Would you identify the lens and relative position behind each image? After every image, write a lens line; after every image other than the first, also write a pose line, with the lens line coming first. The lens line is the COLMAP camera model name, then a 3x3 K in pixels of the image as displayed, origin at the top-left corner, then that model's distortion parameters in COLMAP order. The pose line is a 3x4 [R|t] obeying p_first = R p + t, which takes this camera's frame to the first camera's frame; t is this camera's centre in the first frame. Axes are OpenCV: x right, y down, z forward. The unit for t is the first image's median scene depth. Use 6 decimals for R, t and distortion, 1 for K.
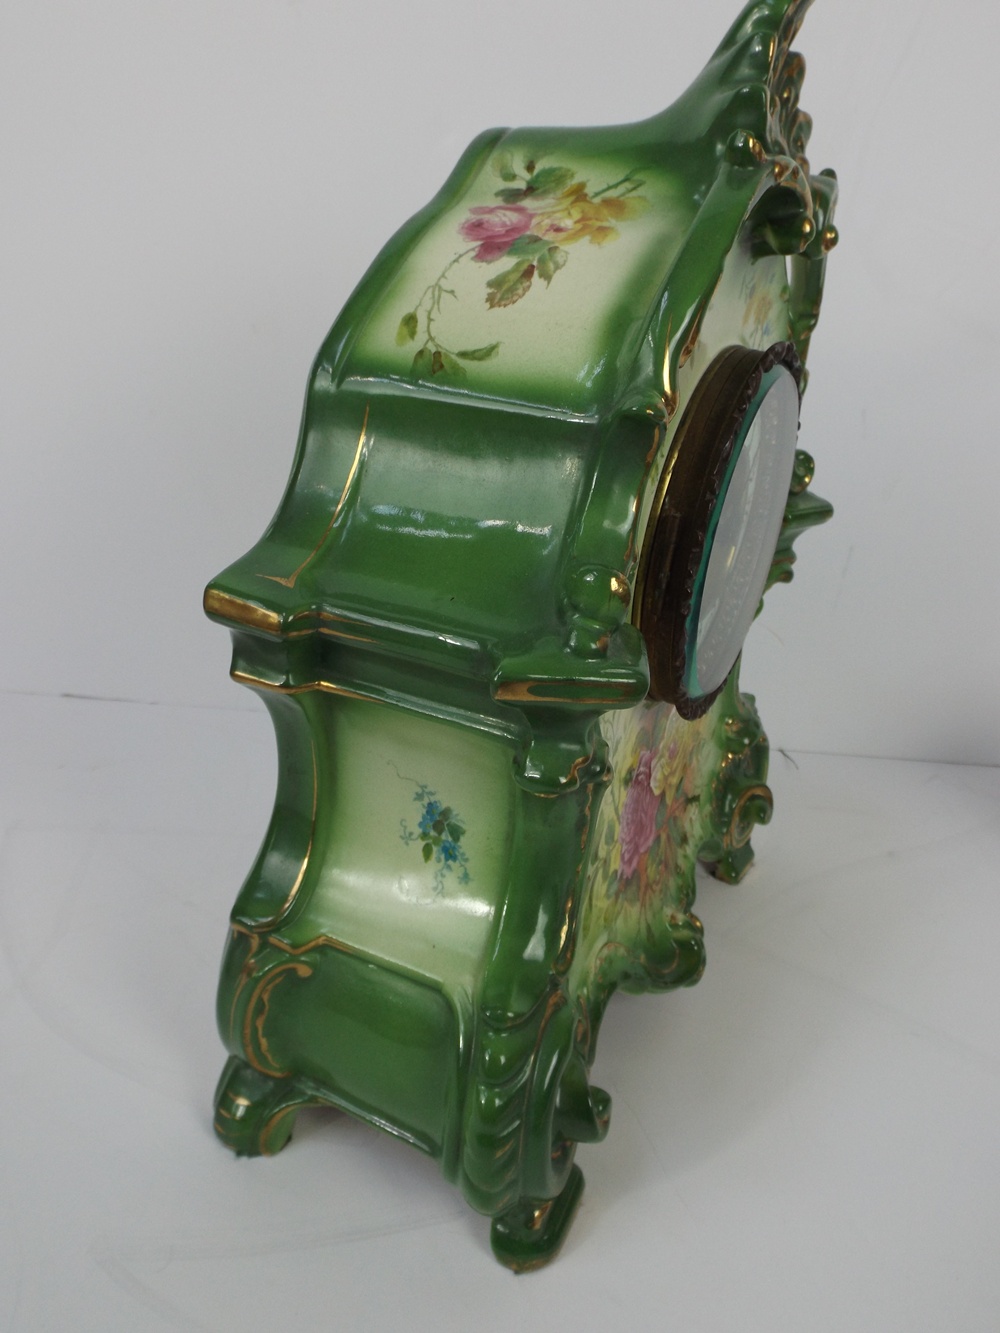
lens RADIAL K [[1007.5, 0, 493.3], [0, 1007.5, 653.1], [0, 0, 1]] dist [0.029016, -0.004544]
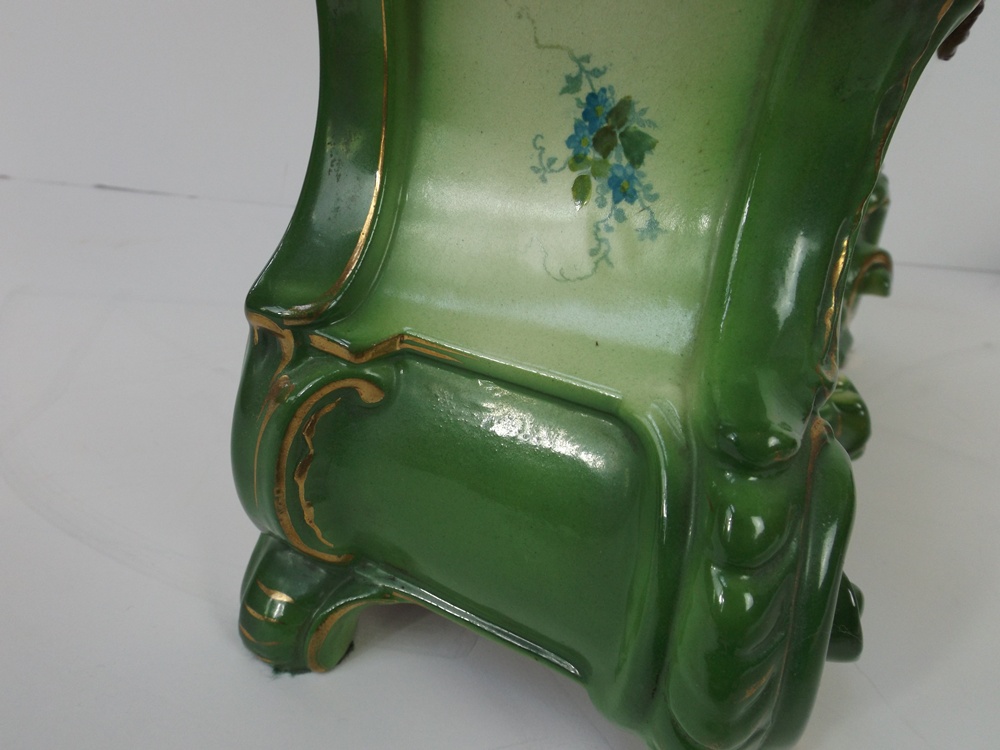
lens RADIAL K [[742.6, 0, 504.8], [0, 742.6, 372.5], [0, 0, 1]] dist [0.031497, 0.010681]
pose [[0.999763, 0.007355, 0.020497, -0.118344], [-0.009878, 0.992001, 0.125843, 0.249919], [-0.019408, -0.126016, 0.991838, 0.568268]]
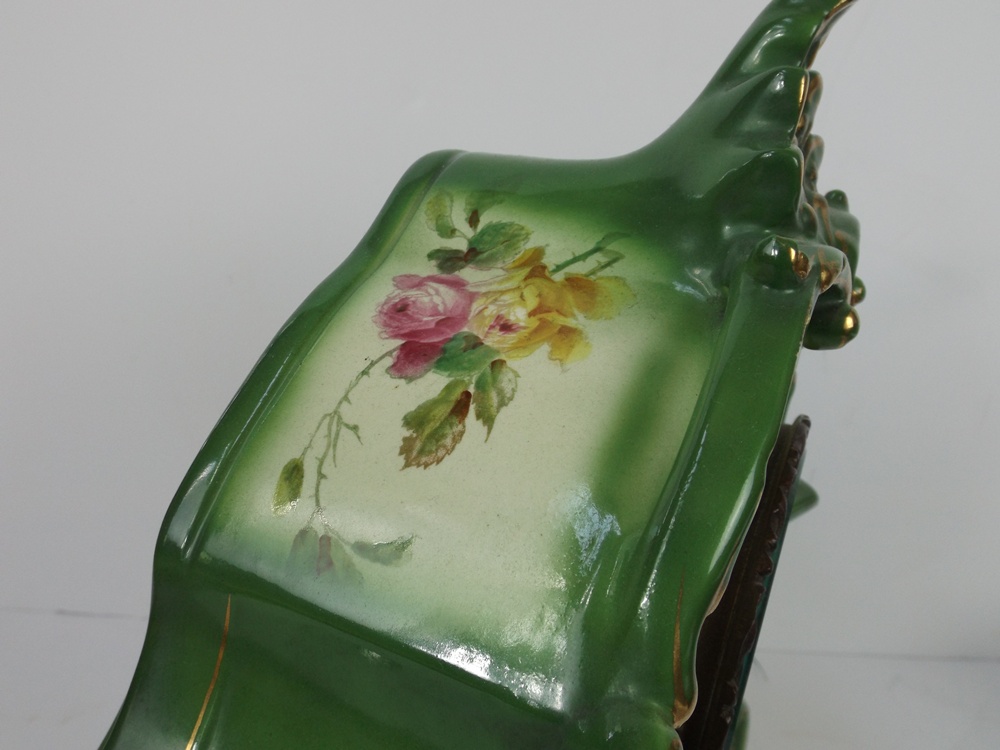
lens RADIAL K [[742.6, 0, 492.5], [0, 742.6, 373.8], [0, 0, 1]] dist [0.031497, 0.010681]
pose [[0.999966, -0.008003, -0.001762, 0.052863], [0.007933, 0.999303, -0.036483, -0.351094], [0.002052, 0.036468, 0.999333, 0.447898]]
